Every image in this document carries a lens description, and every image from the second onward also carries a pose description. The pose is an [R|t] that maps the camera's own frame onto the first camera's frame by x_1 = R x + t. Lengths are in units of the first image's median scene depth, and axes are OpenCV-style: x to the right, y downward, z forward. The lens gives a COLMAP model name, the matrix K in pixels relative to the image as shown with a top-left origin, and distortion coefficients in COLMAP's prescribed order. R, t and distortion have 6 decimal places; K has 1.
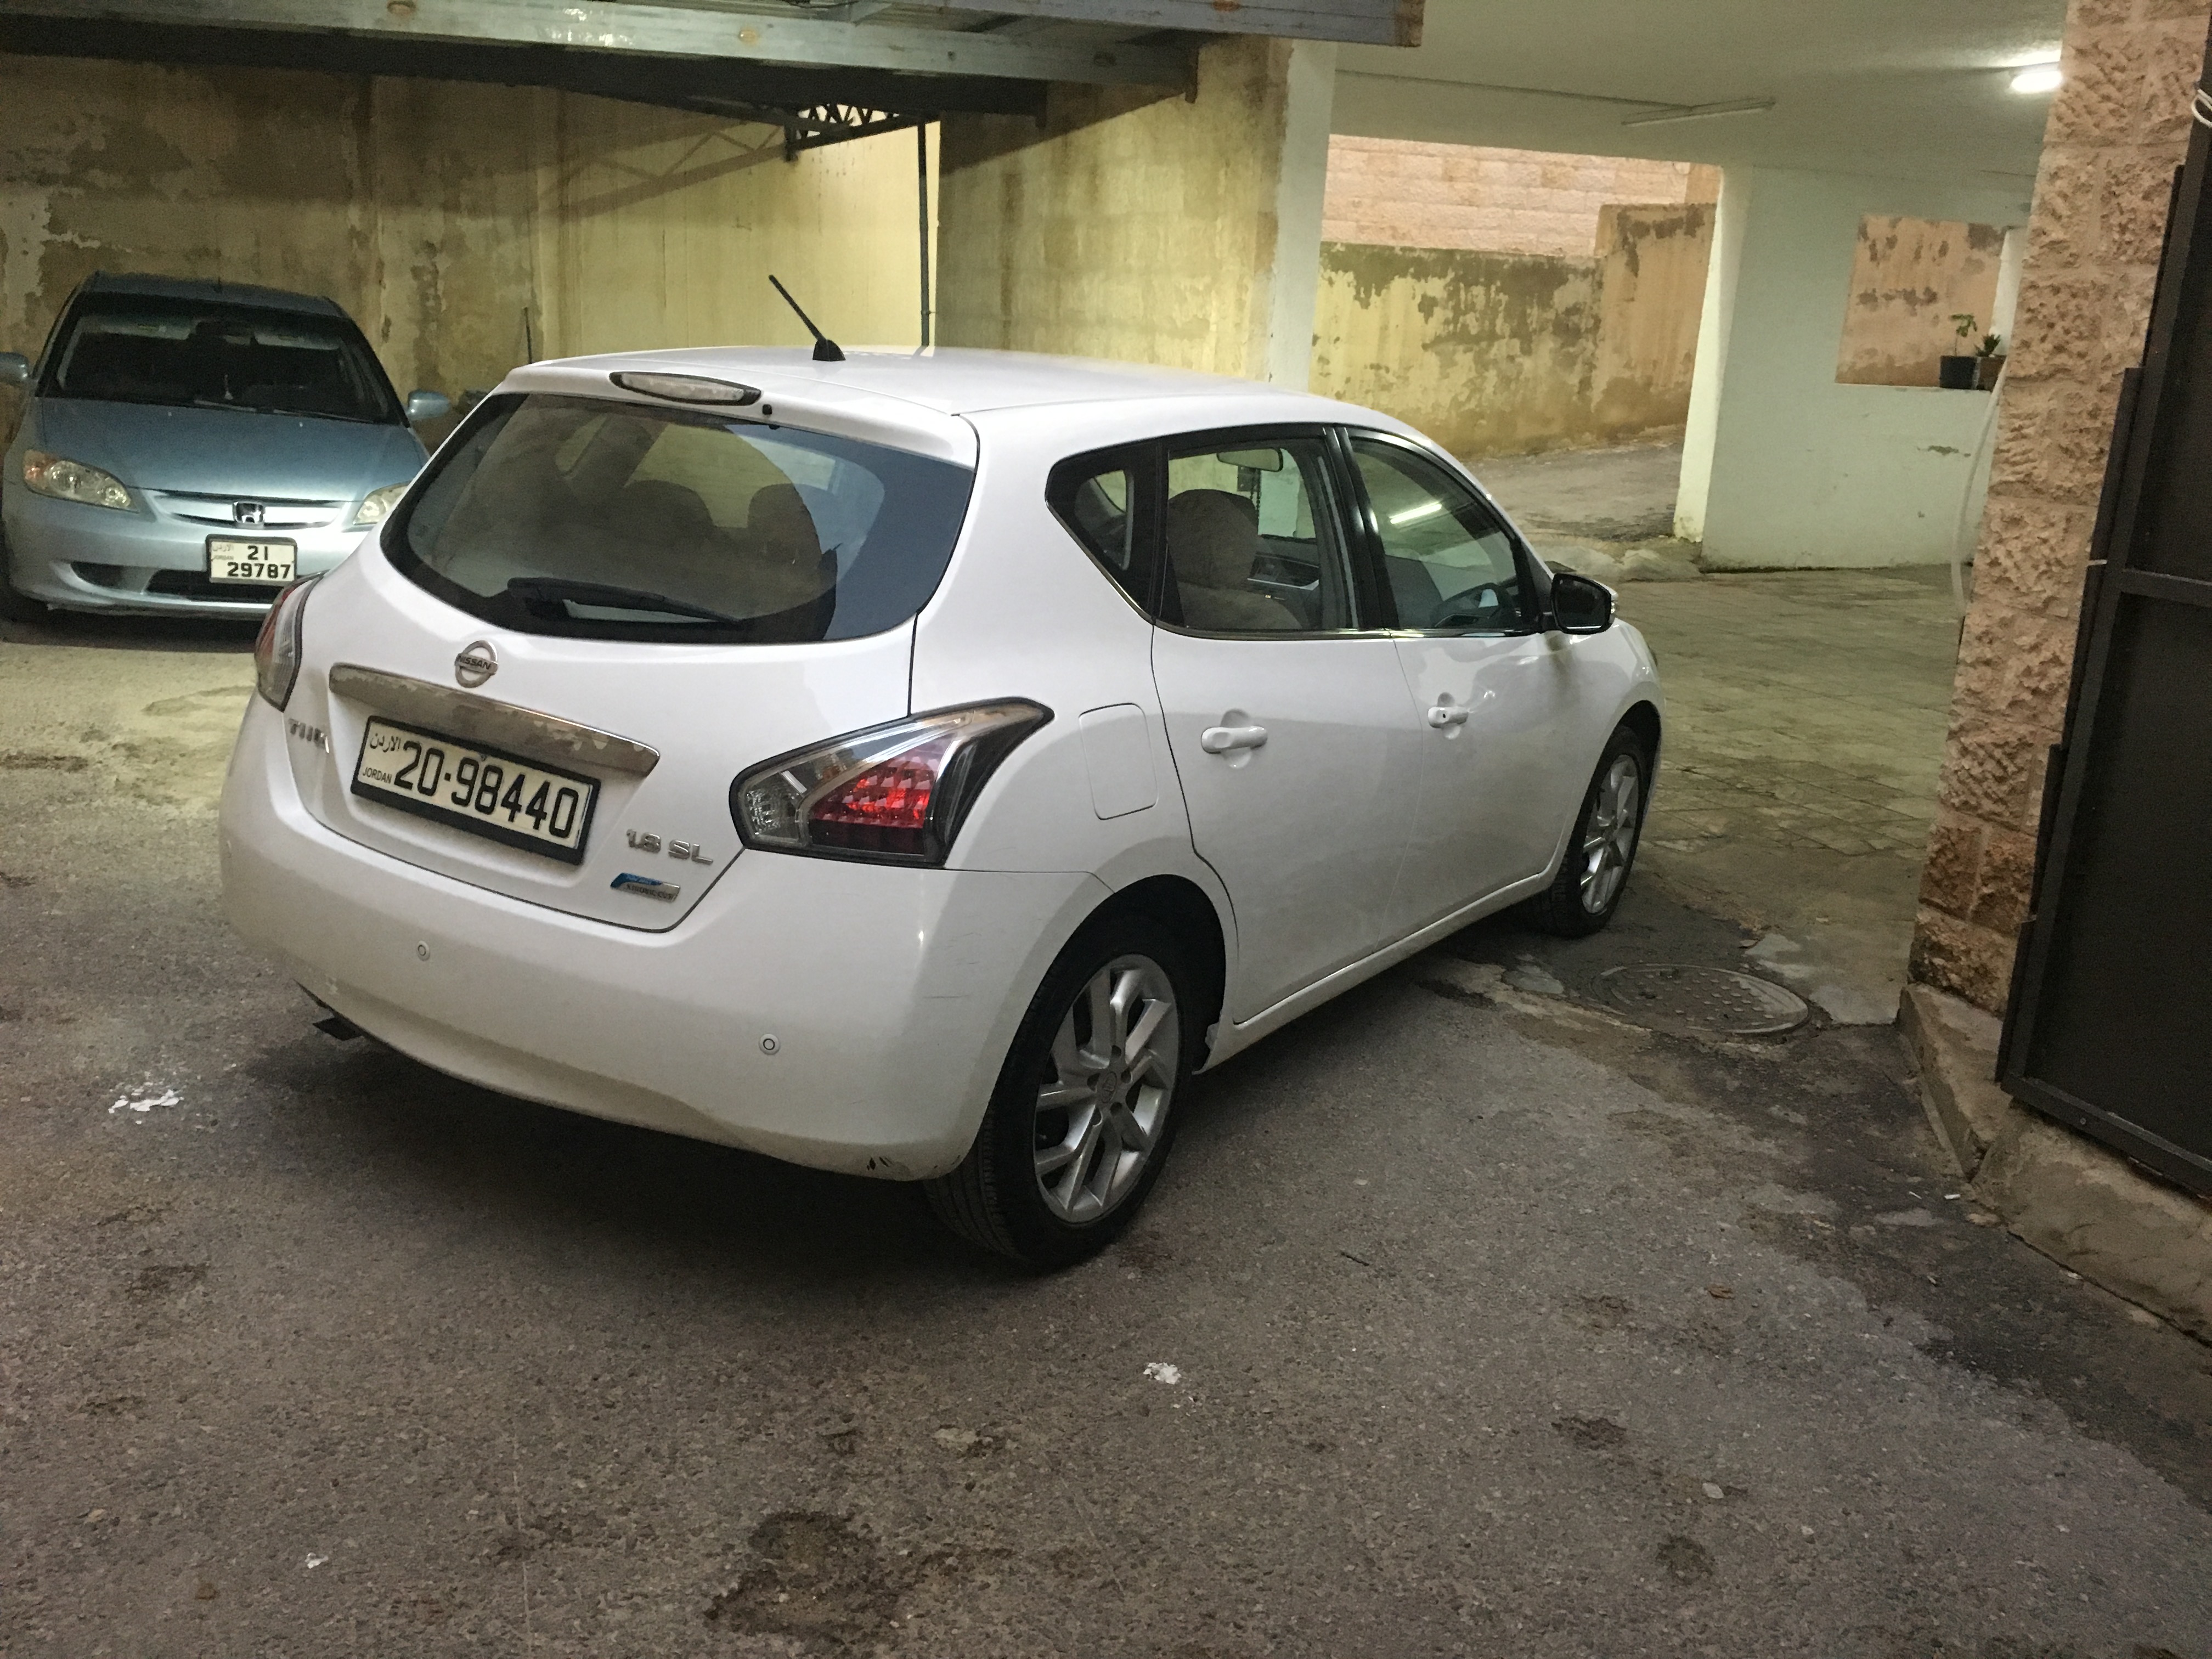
lens RADIAL K [[1888.3, 0, 1102.4], [0, 1888.3, 831.3], [0, 0, 1]] dist [0.084228, -0.117274]
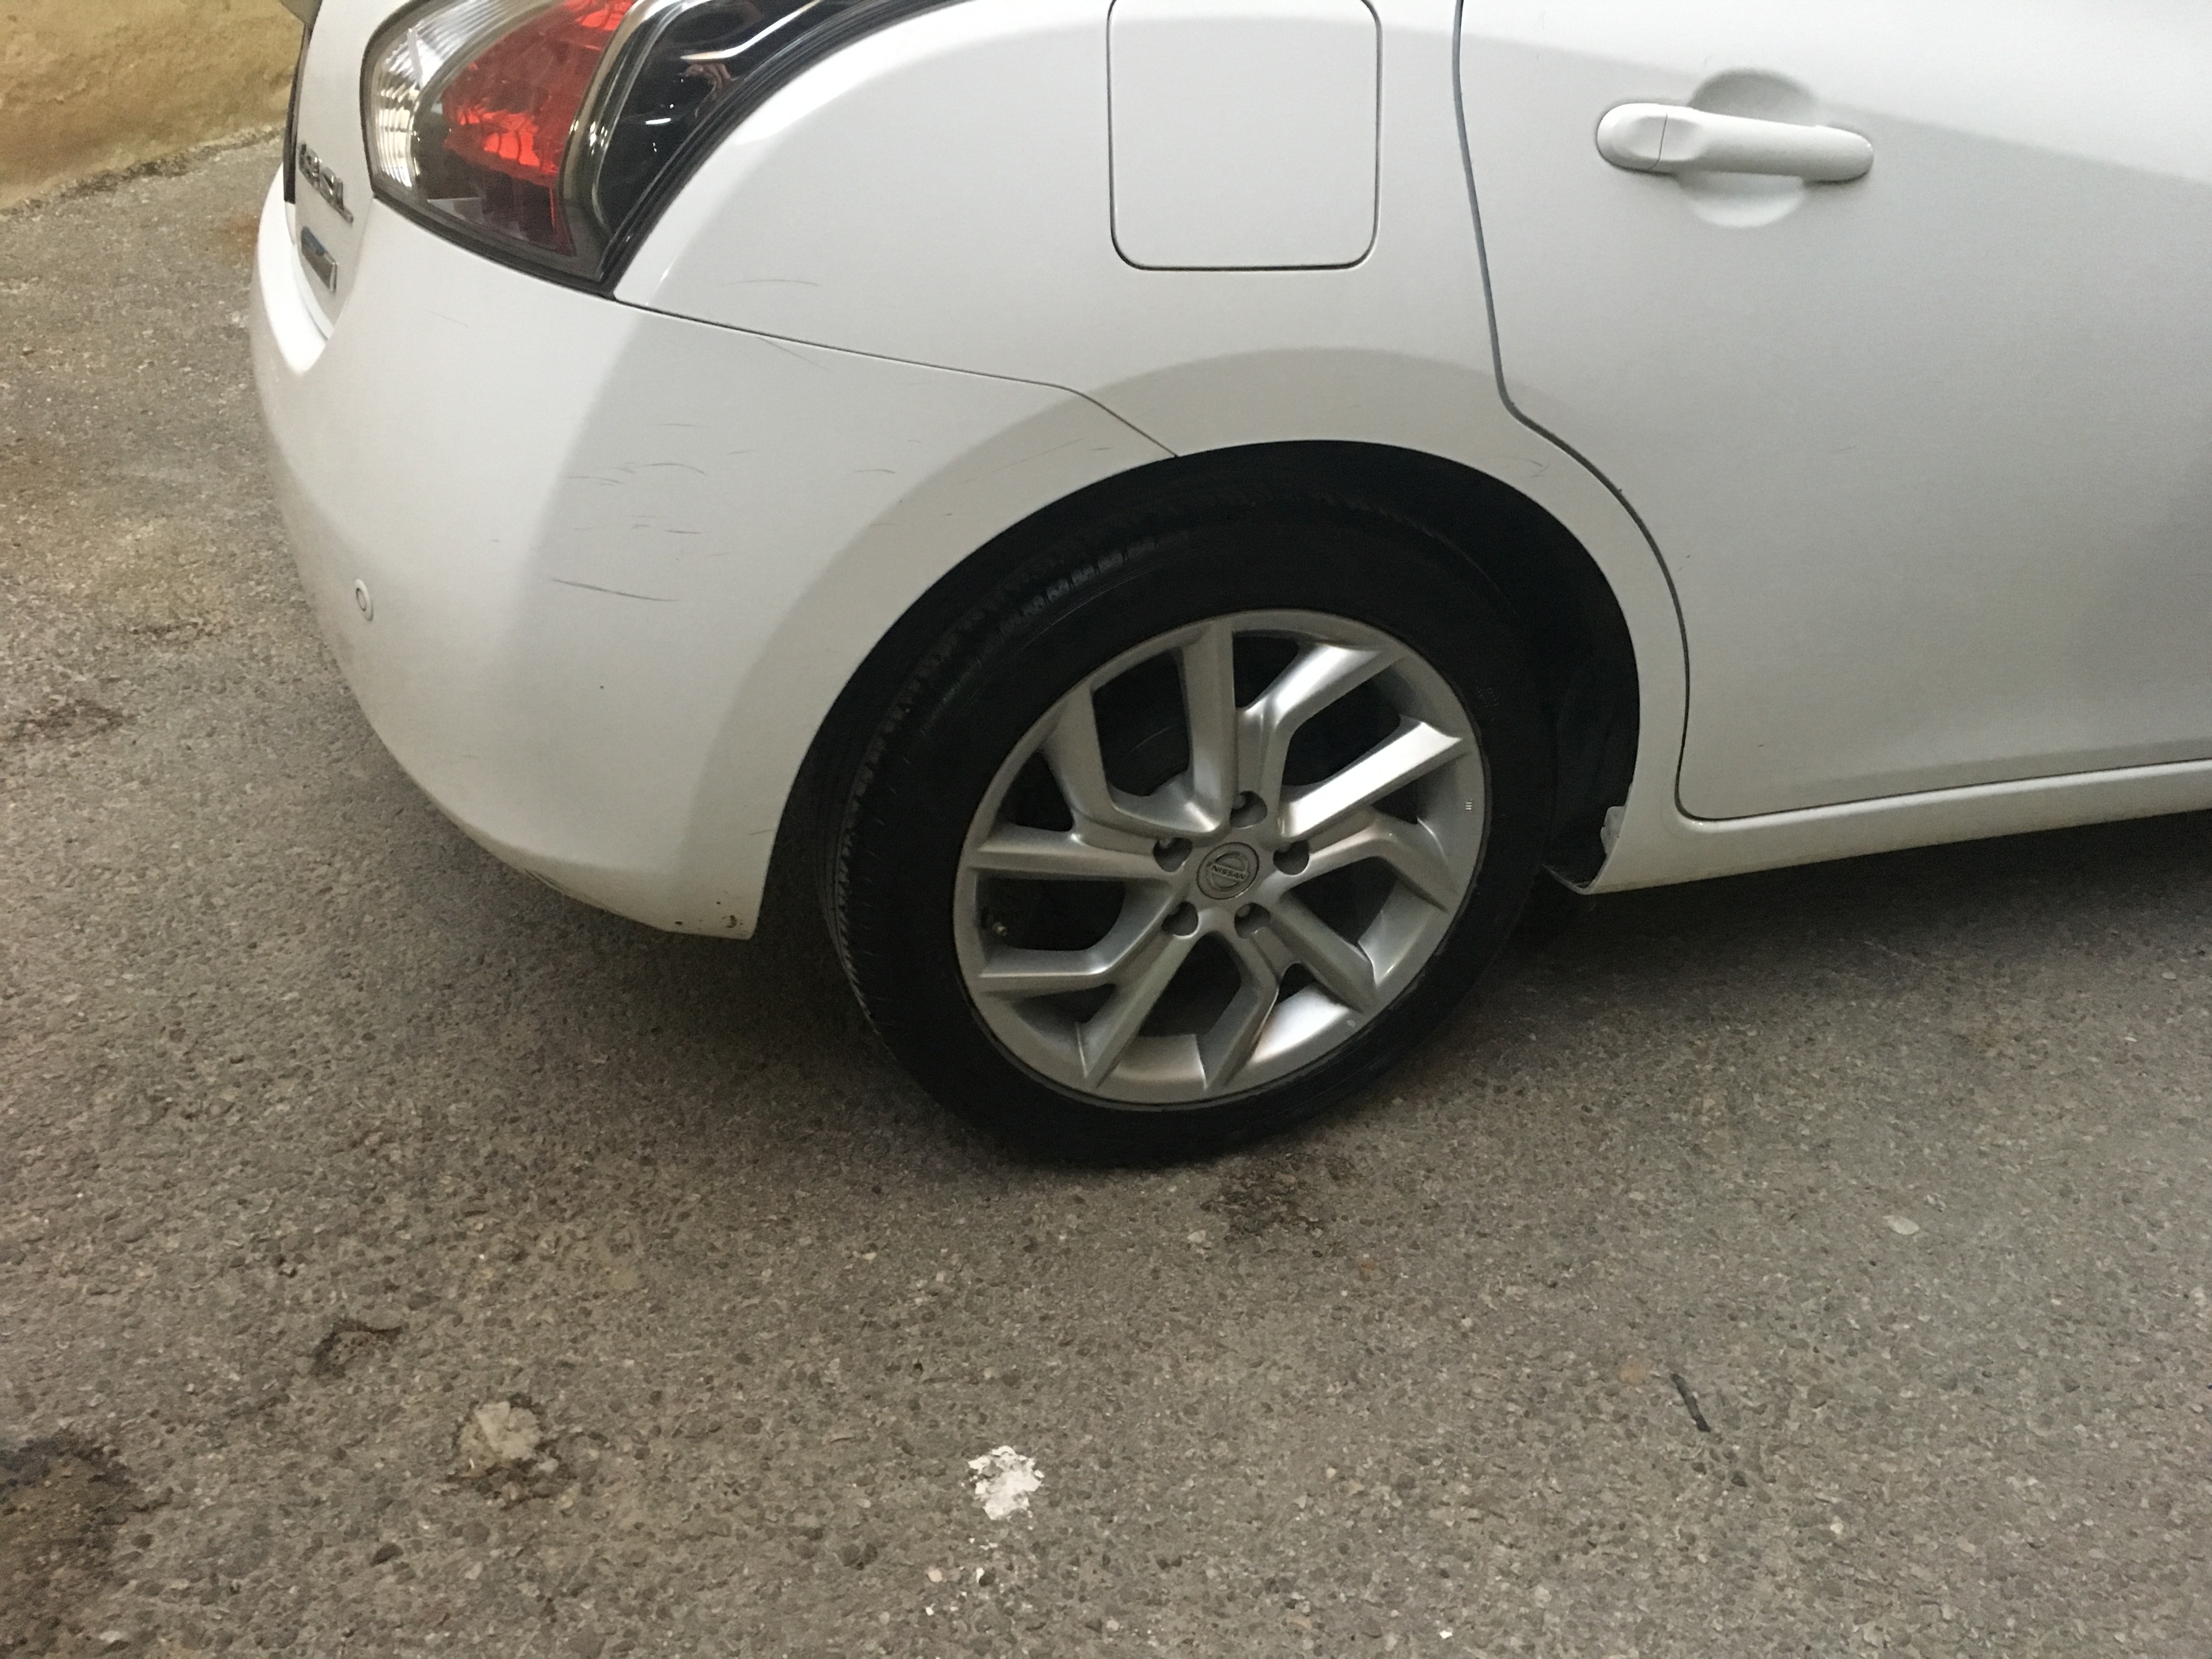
lens RADIAL K [[1882.7, 0, 1099.5], [0, 1882.7, 826.0], [0, 0, 1]] dist [0.087668, -0.120141]
pose [[0.779011, 0.299001, -0.551126, 0.173880], [-0.160671, 0.944819, 0.285484, -0.005418], [0.606075, -0.133845, 0.784065, 0.440295]]
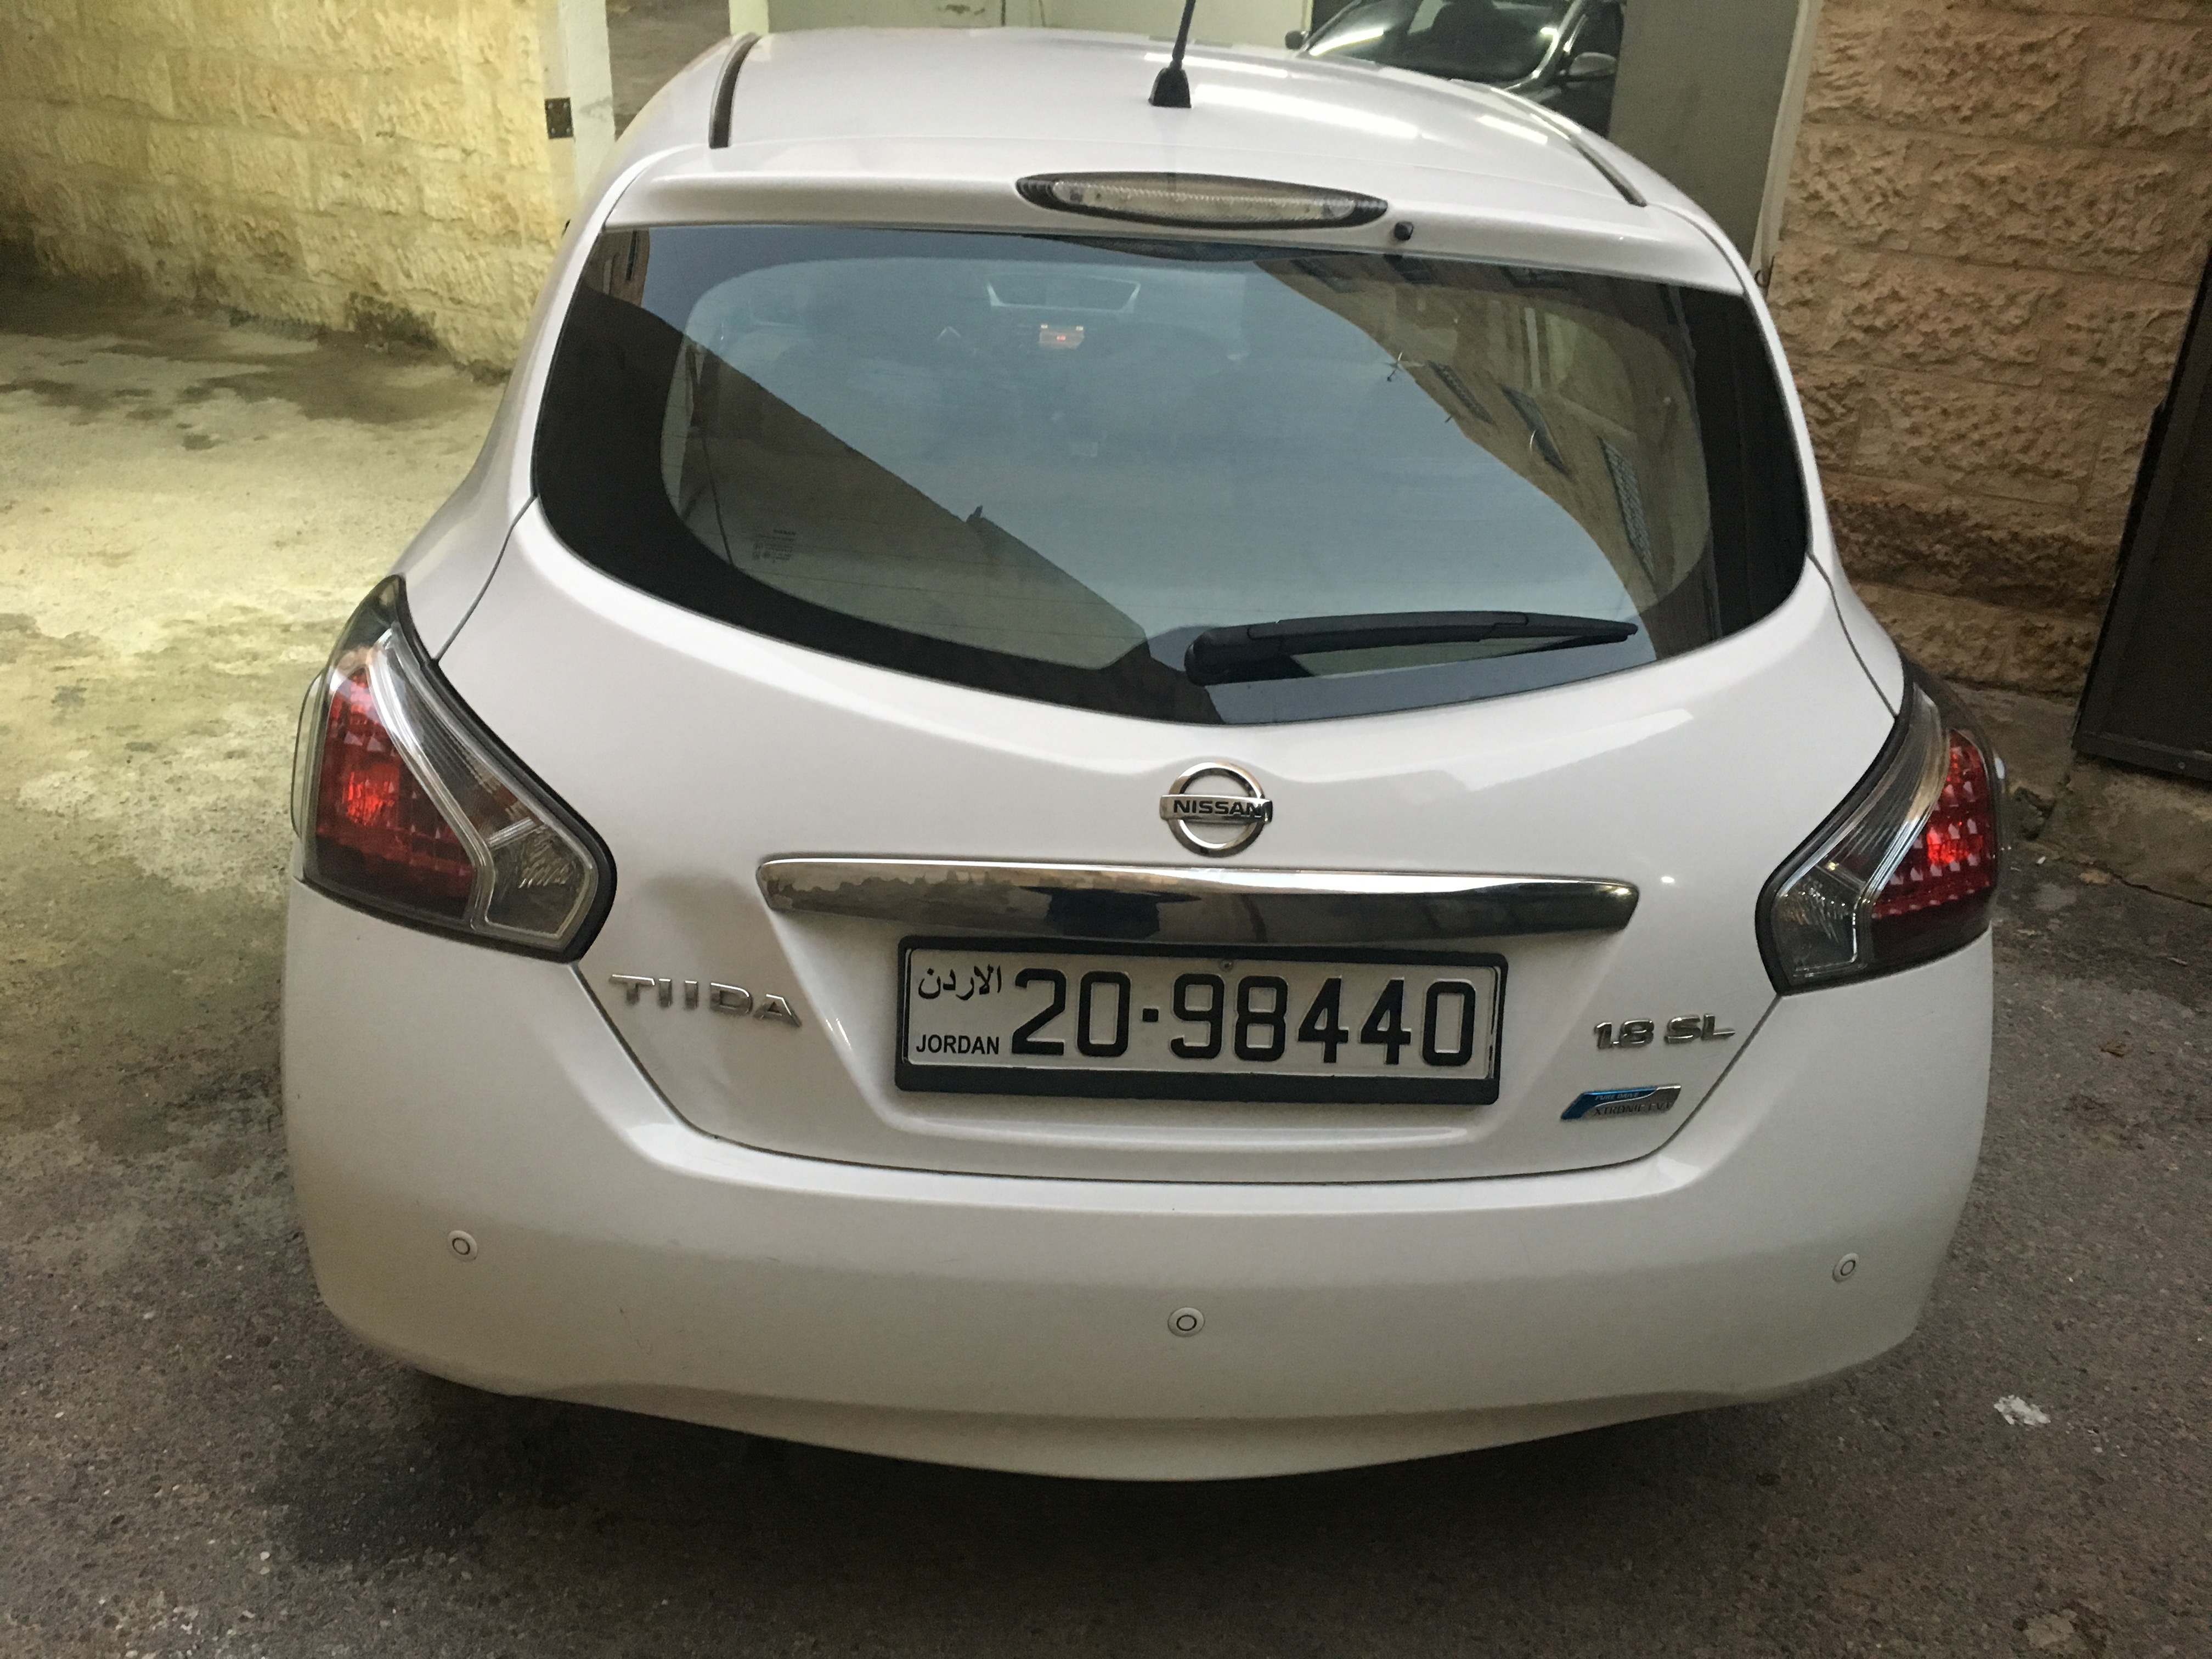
lens RADIAL K [[1882.7, 0, 1099.5], [0, 1882.7, 826.0], [0, 0, 1]] dist [0.087668, -0.120141]
pose [[0.801177, -0.281973, 0.527832, -0.425454], [0.161055, 0.951086, 0.263620, -0.152816], [-0.576348, -0.126196, 0.807402, 0.396744]]
